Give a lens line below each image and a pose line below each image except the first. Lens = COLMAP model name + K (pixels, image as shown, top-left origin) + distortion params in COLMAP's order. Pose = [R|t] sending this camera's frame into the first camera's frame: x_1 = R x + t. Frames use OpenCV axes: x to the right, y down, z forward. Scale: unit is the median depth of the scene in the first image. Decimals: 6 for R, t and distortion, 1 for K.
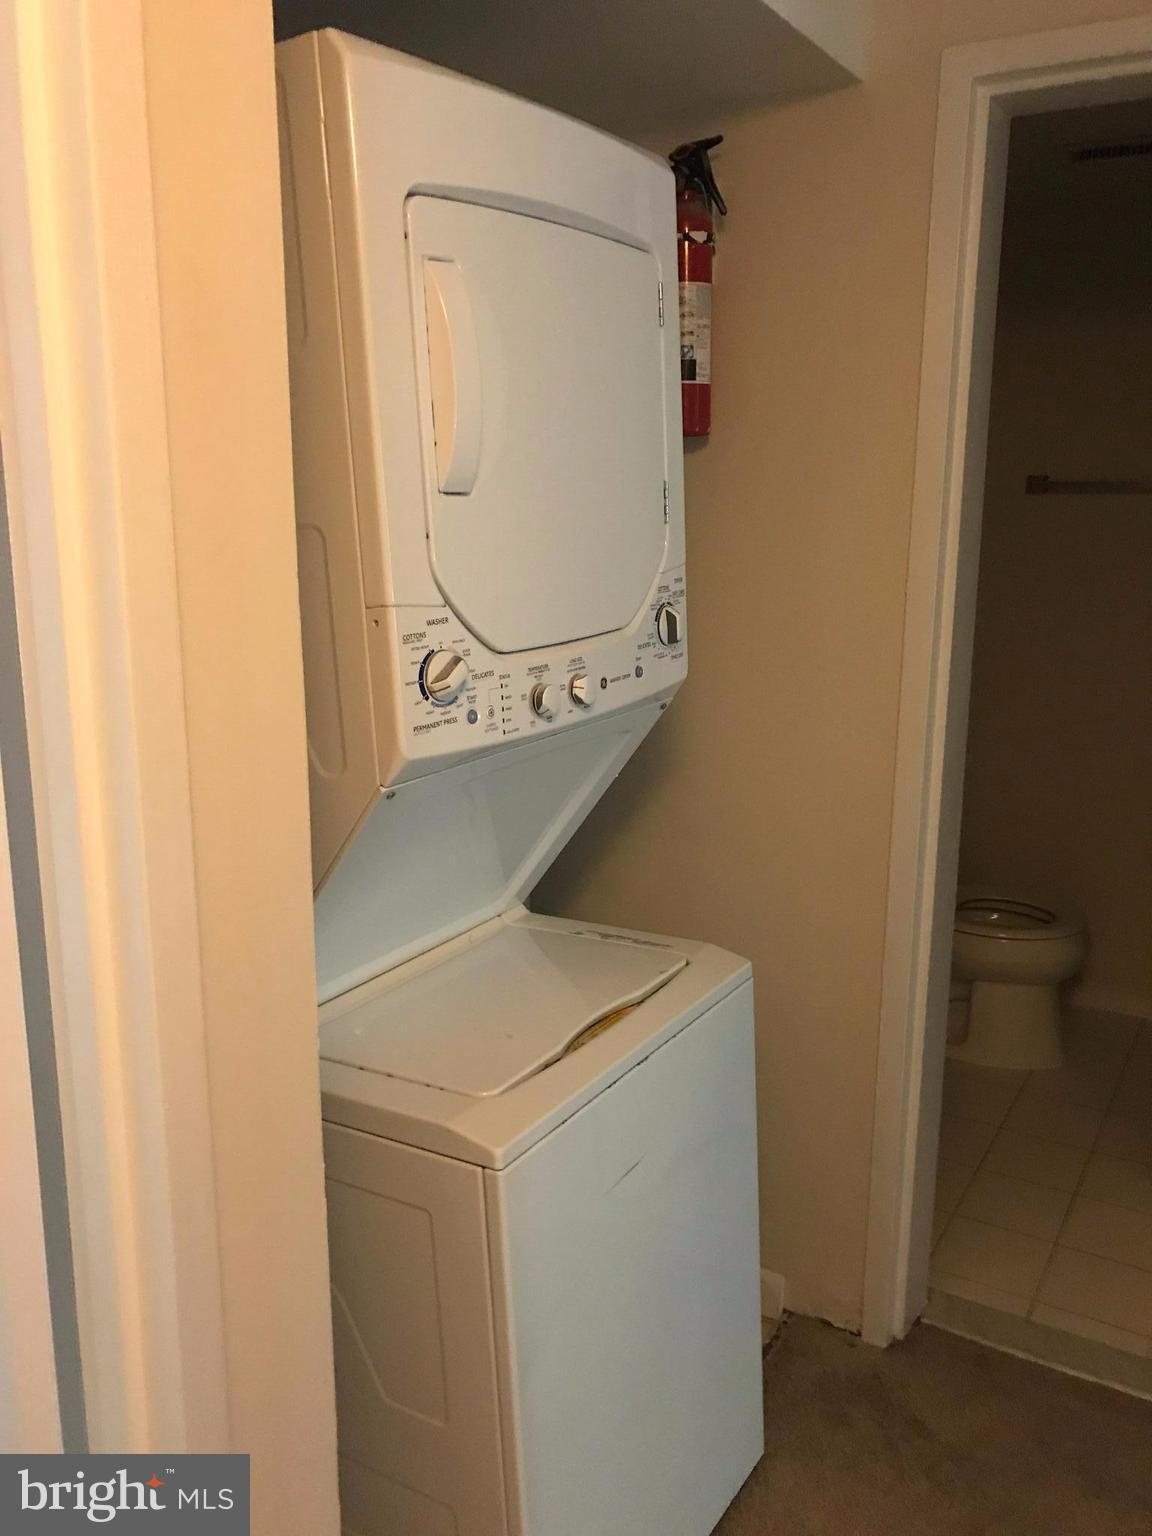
lens RADIAL K [[1287.1, 0, 576.0], [0, 1287.1, 768.0], [0, 0, 1]] dist [0.064901, -0.005035]
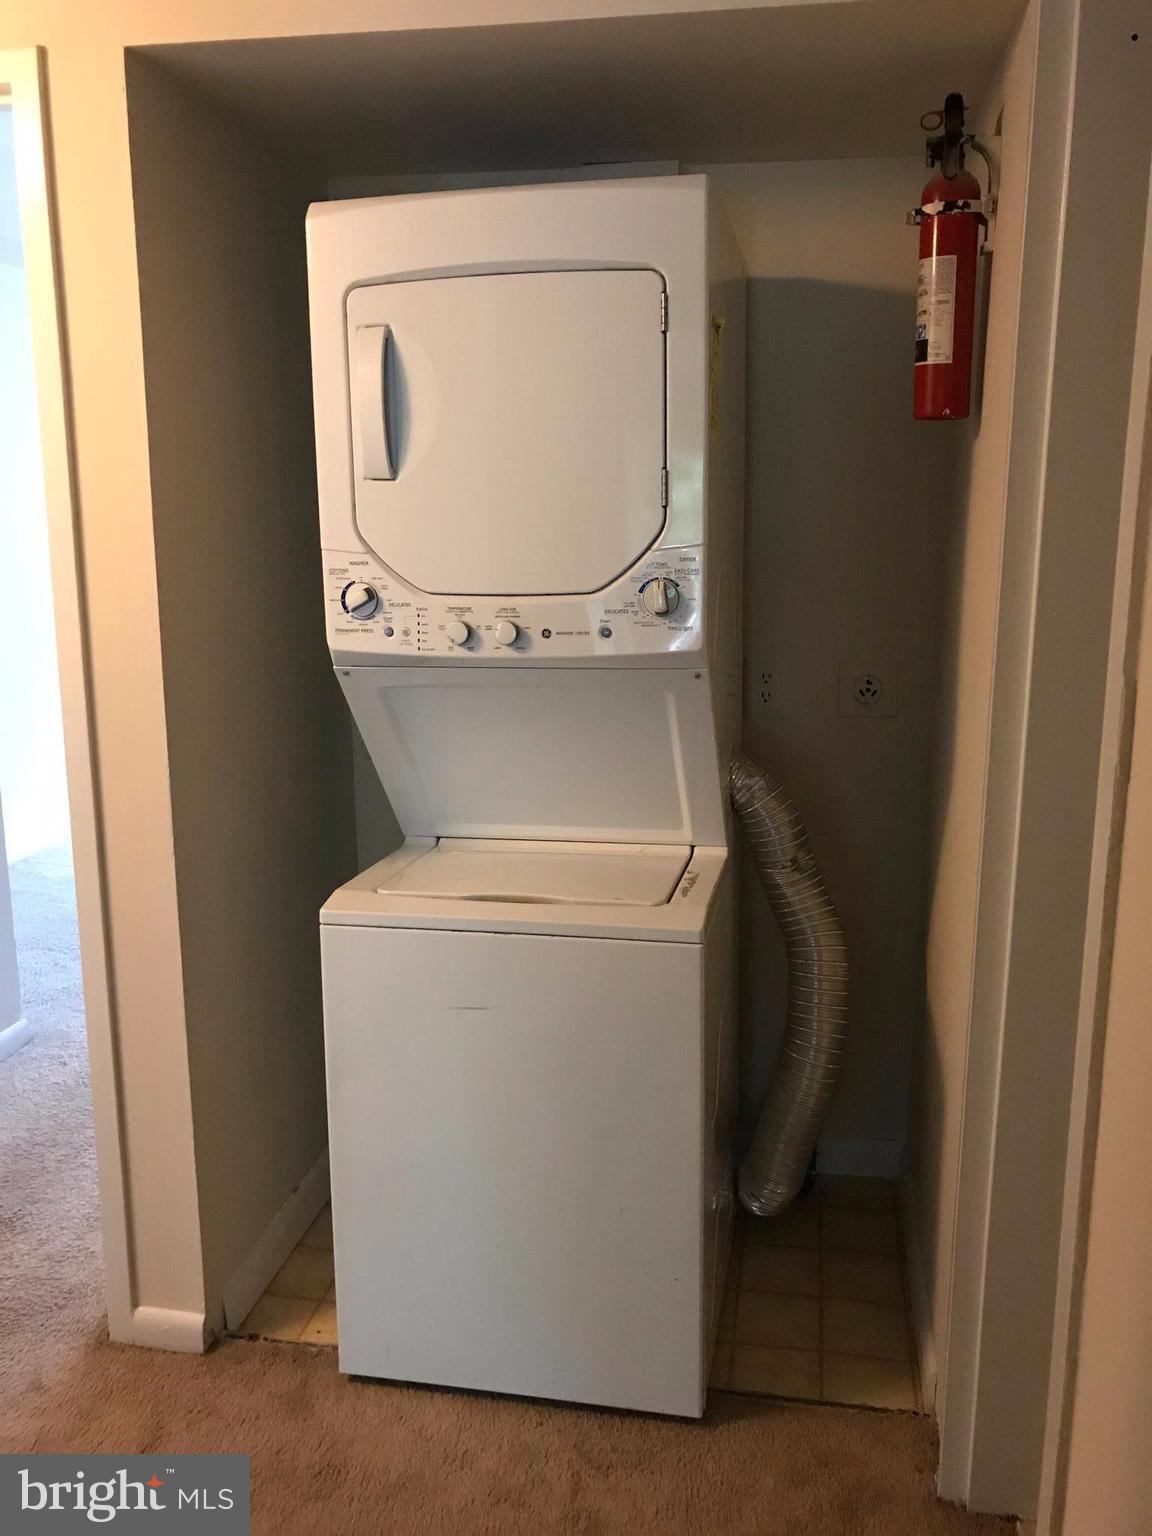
lens RADIAL K [[1287.1, 0, 576.0], [0, 1287.1, 768.0], [0, 0, 1]] dist [0.064901, -0.005035]
pose [[0.355830, 0.198688, -0.913185, 1.372178], [-0.199182, 0.970811, 0.133613, -0.128502], [0.913078, 0.134347, 0.385019, 0.652174]]
